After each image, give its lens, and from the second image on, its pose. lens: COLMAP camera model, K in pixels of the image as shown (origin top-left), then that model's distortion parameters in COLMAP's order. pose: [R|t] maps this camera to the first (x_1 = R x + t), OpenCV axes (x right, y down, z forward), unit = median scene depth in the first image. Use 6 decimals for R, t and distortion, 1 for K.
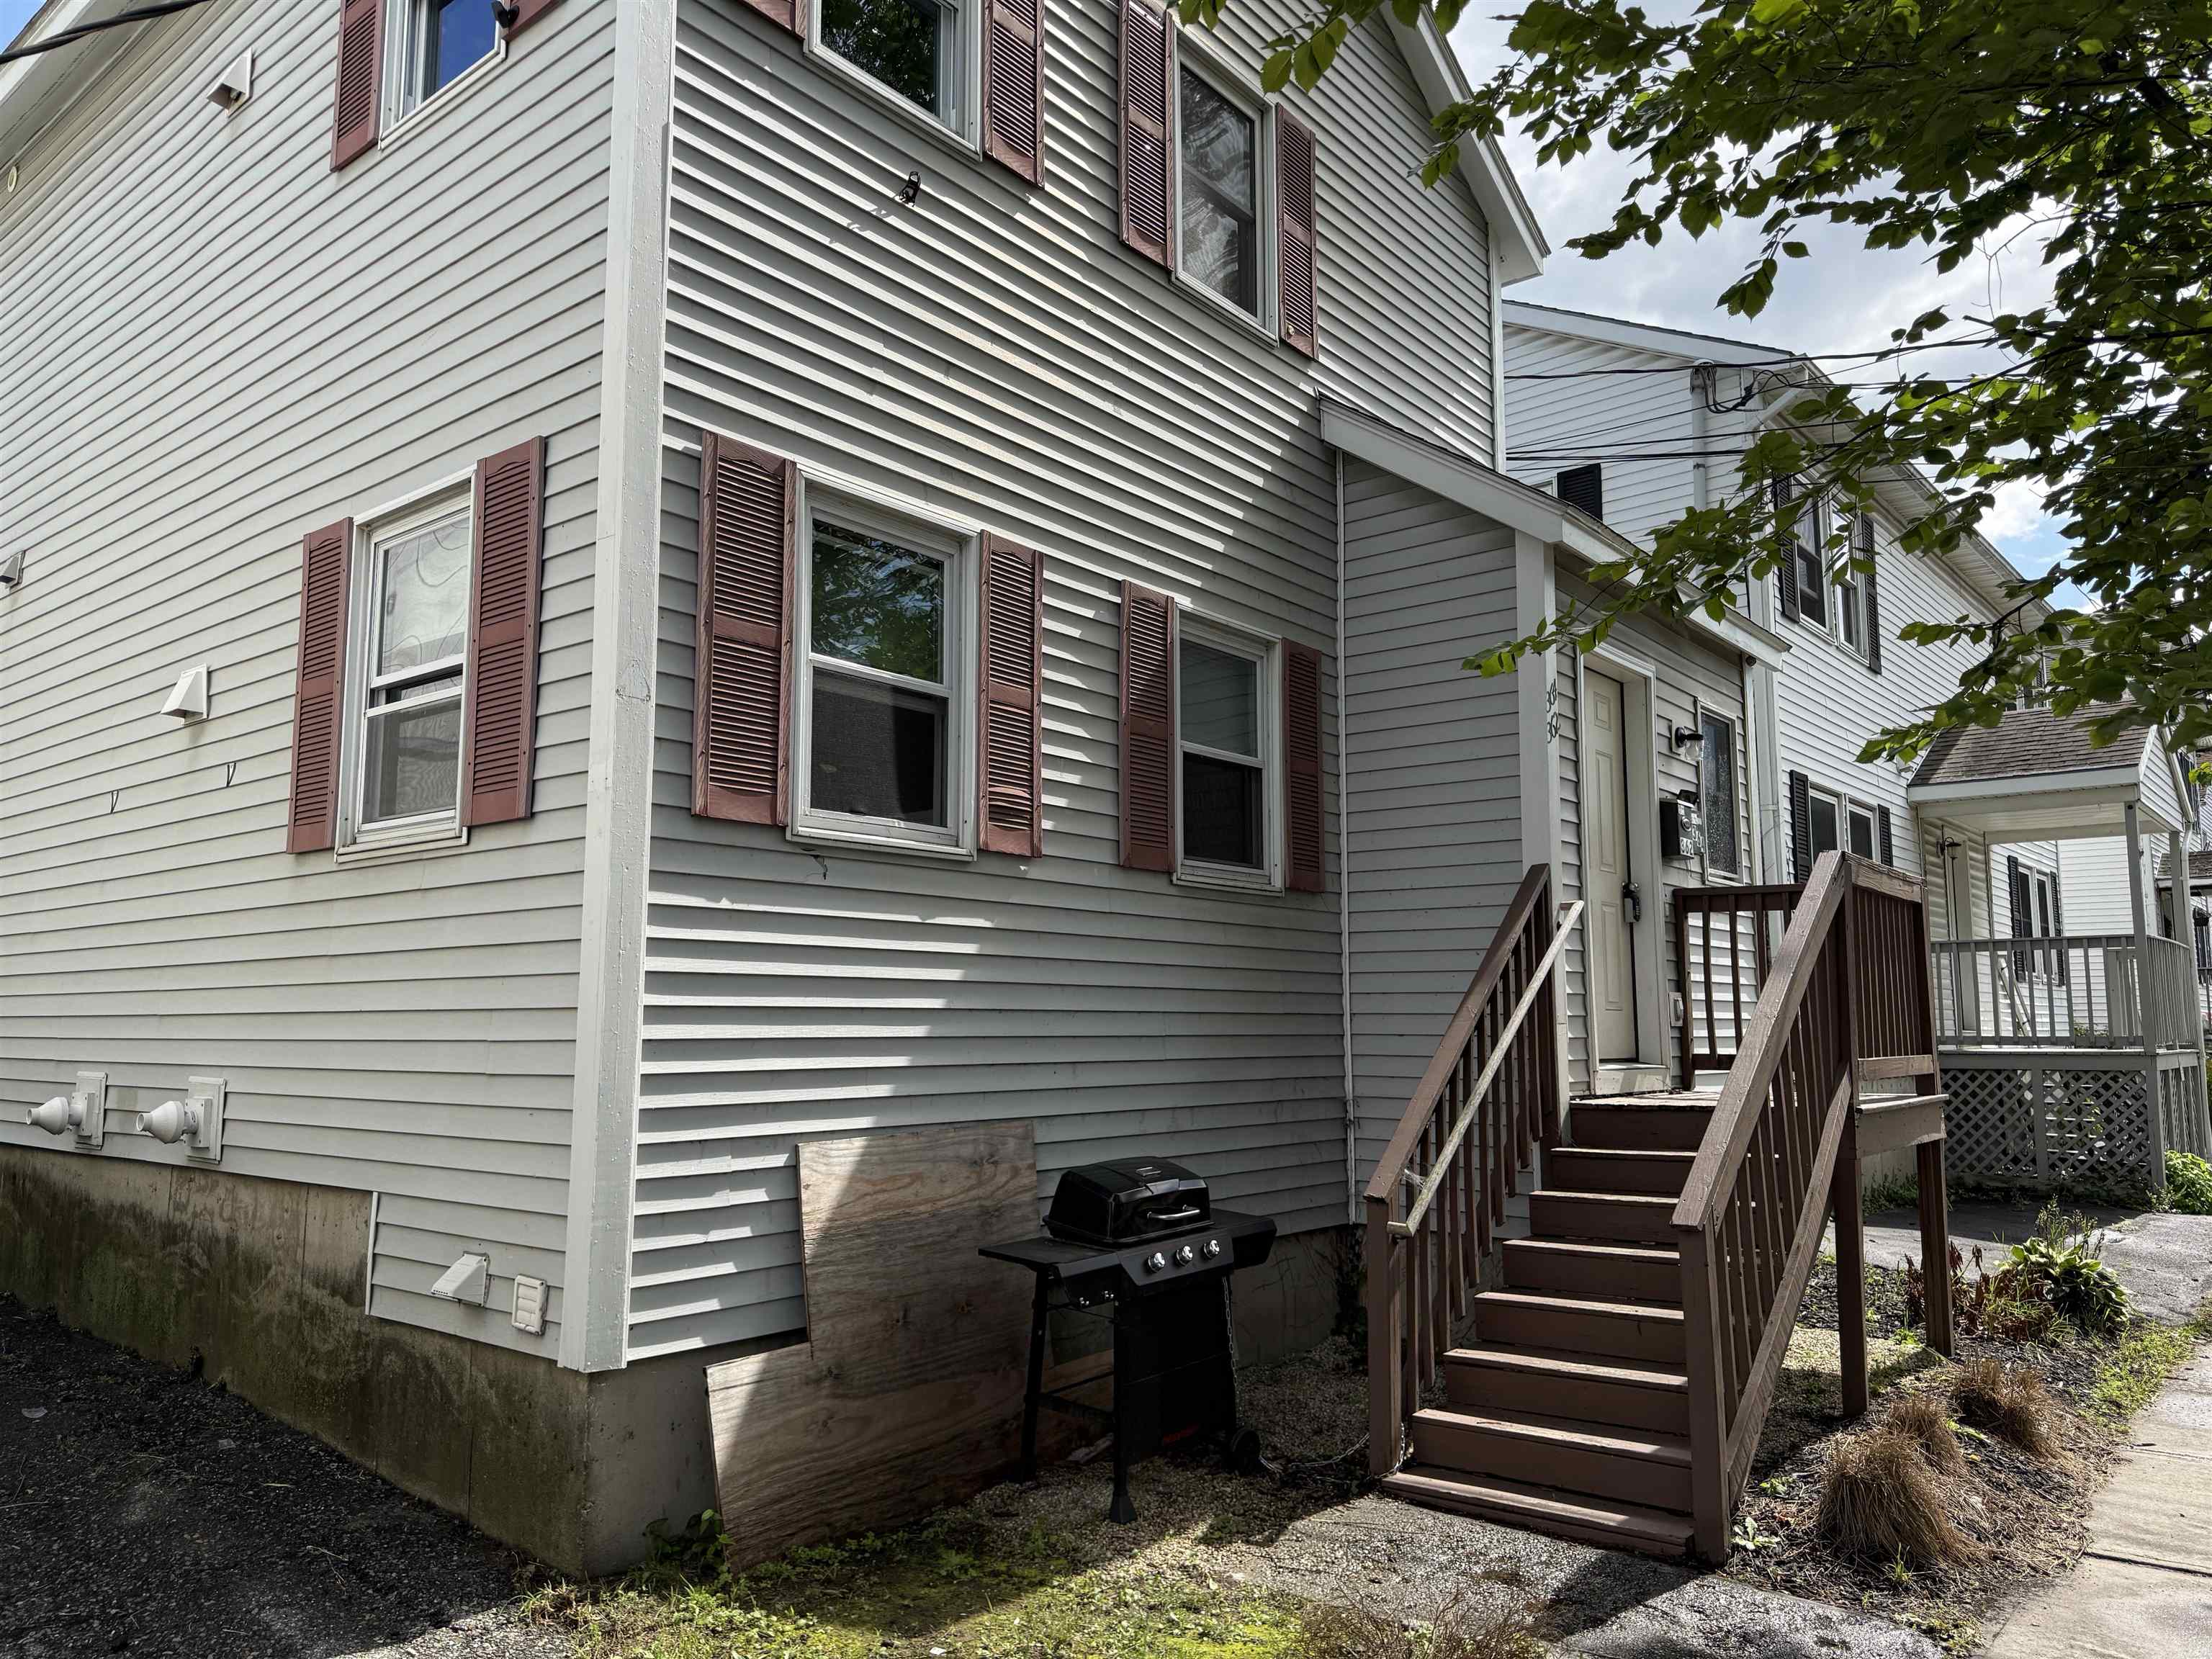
lens RADIAL K [[1558.3, 0, 1108.0], [0, 1558.3, 835.4], [0, 0, 1]] dist [0.038164, -0.017517]
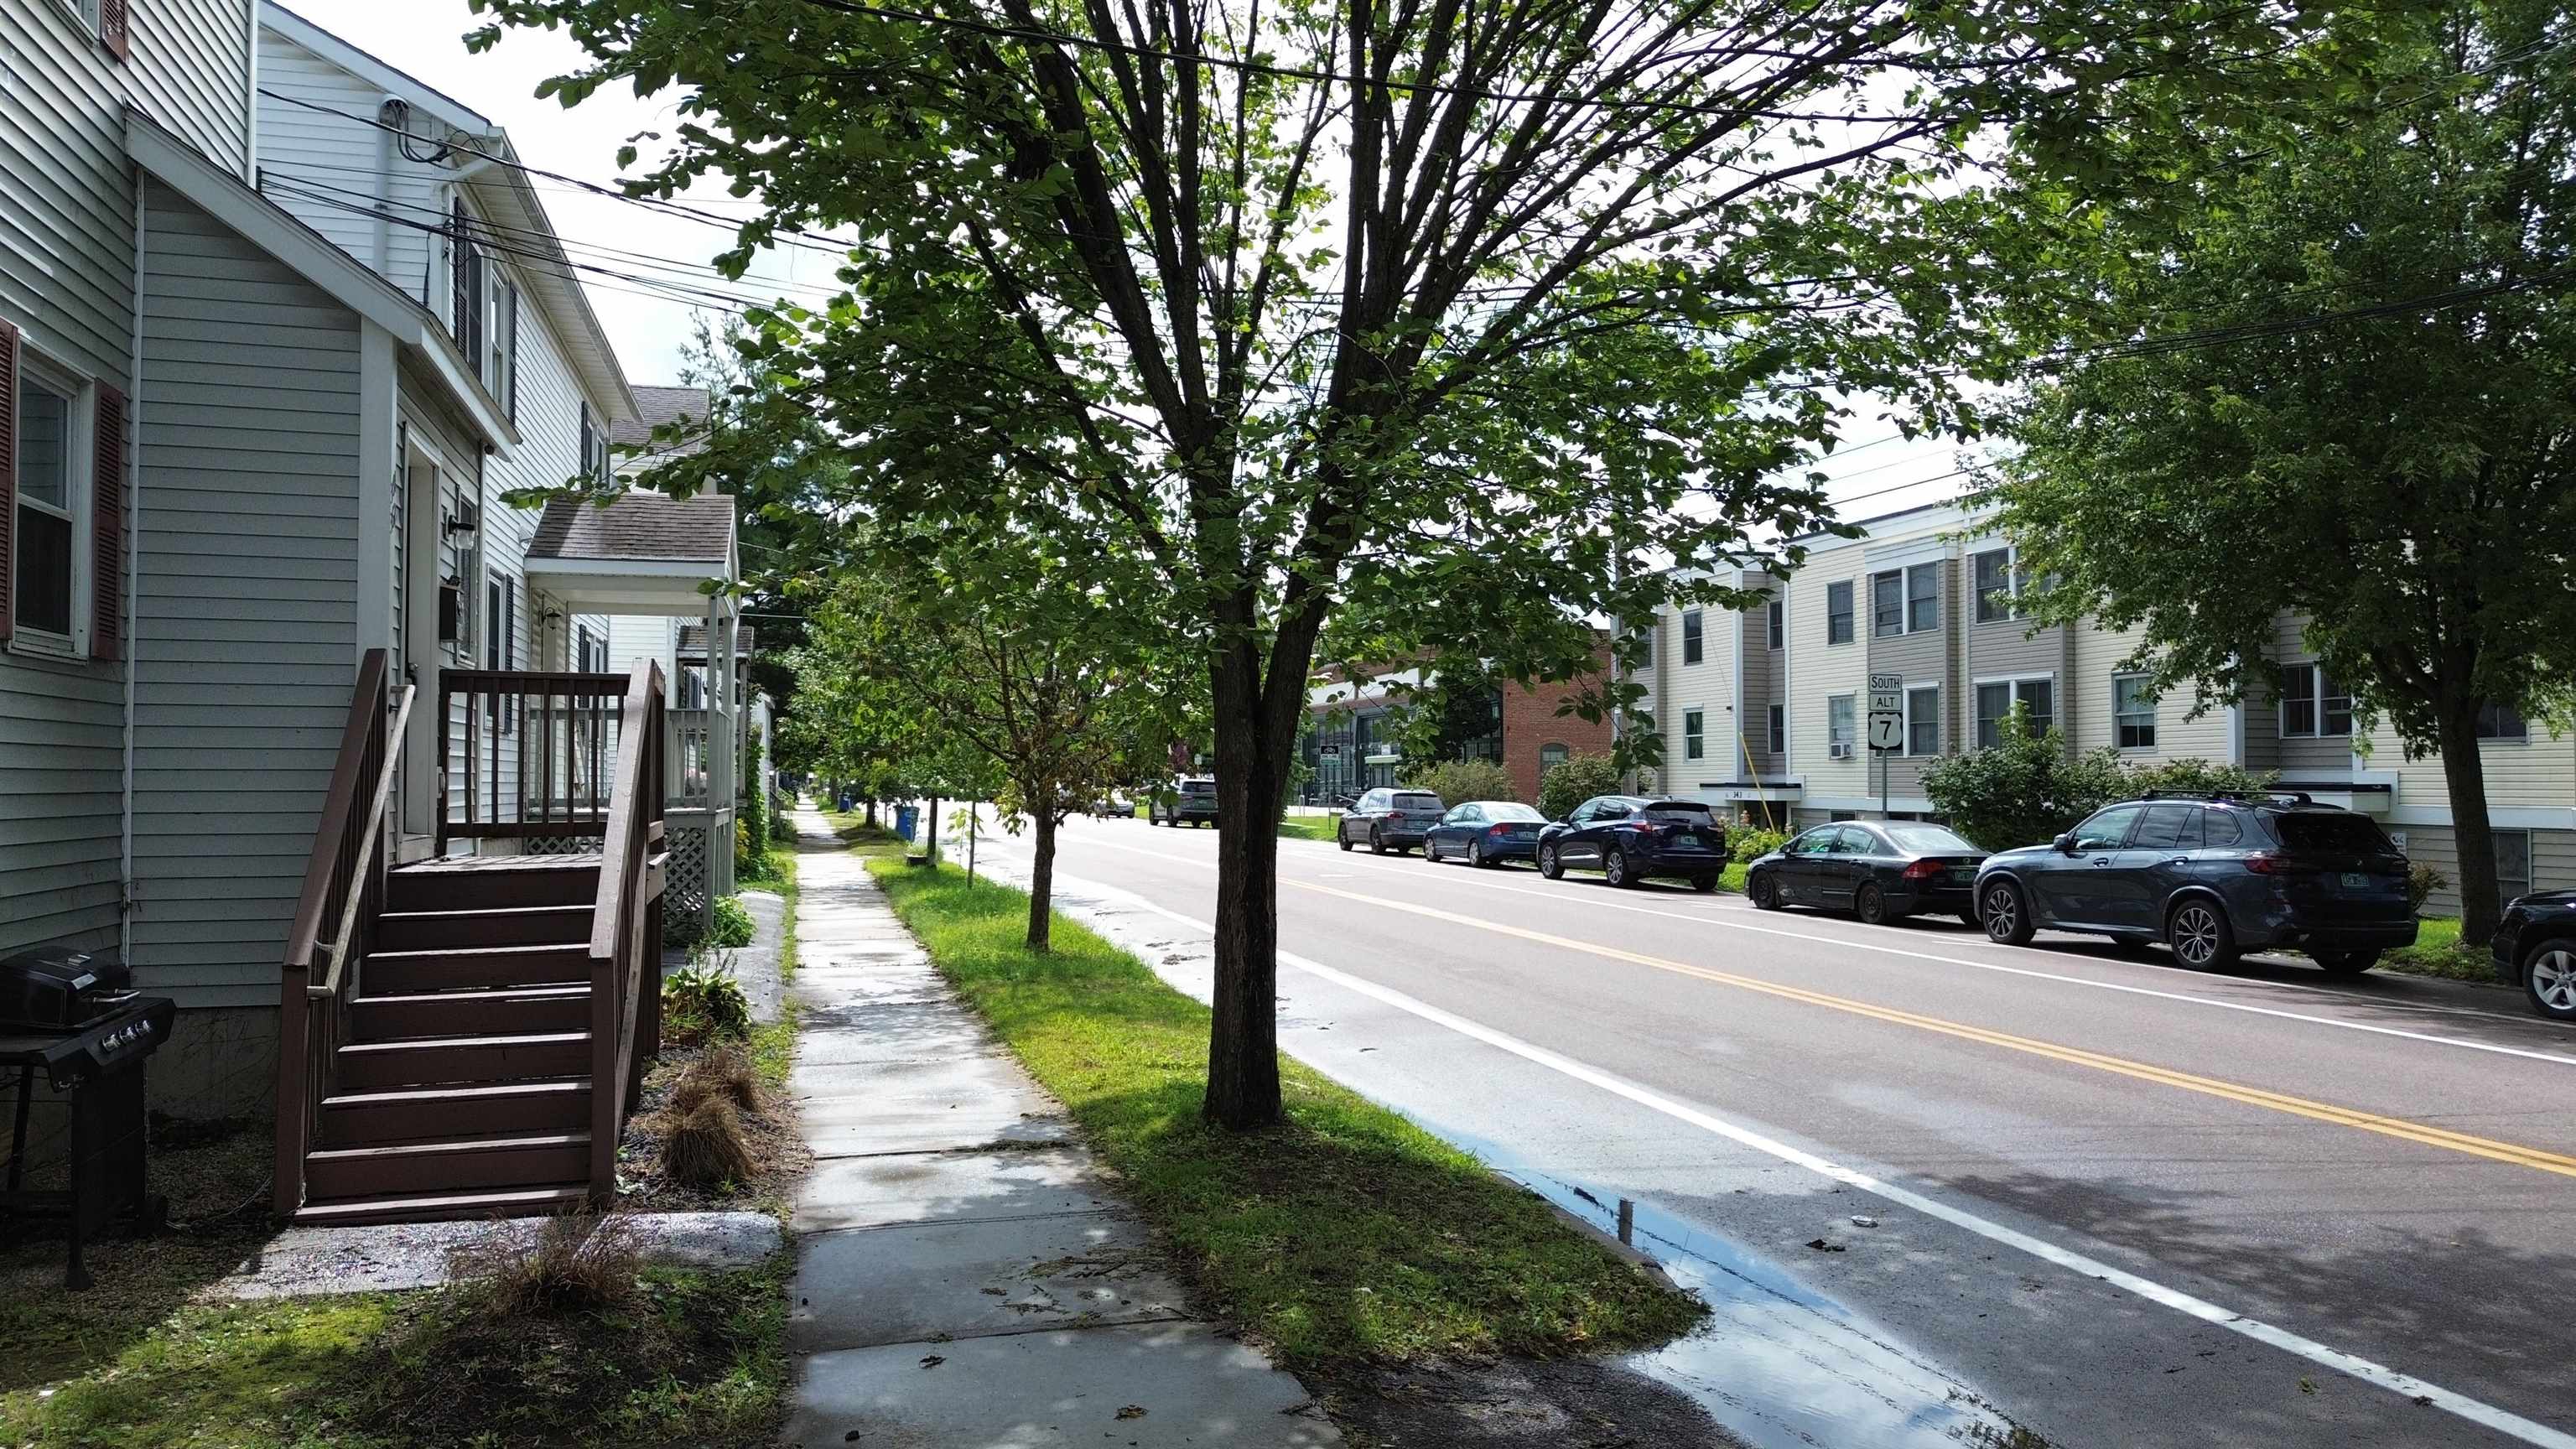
lens RADIAL K [[1831.1, 0, 1289.6], [0, 1831.1, 727.9], [0, 0, 1]] dist [-0.001092, 0.002583]
pose [[0.575249, 0.026137, 0.817561, -0.331234], [-0.102033, 0.993976, 0.040015, -0.035657], [-0.811590, -0.106437, 0.574450, -0.183048]]
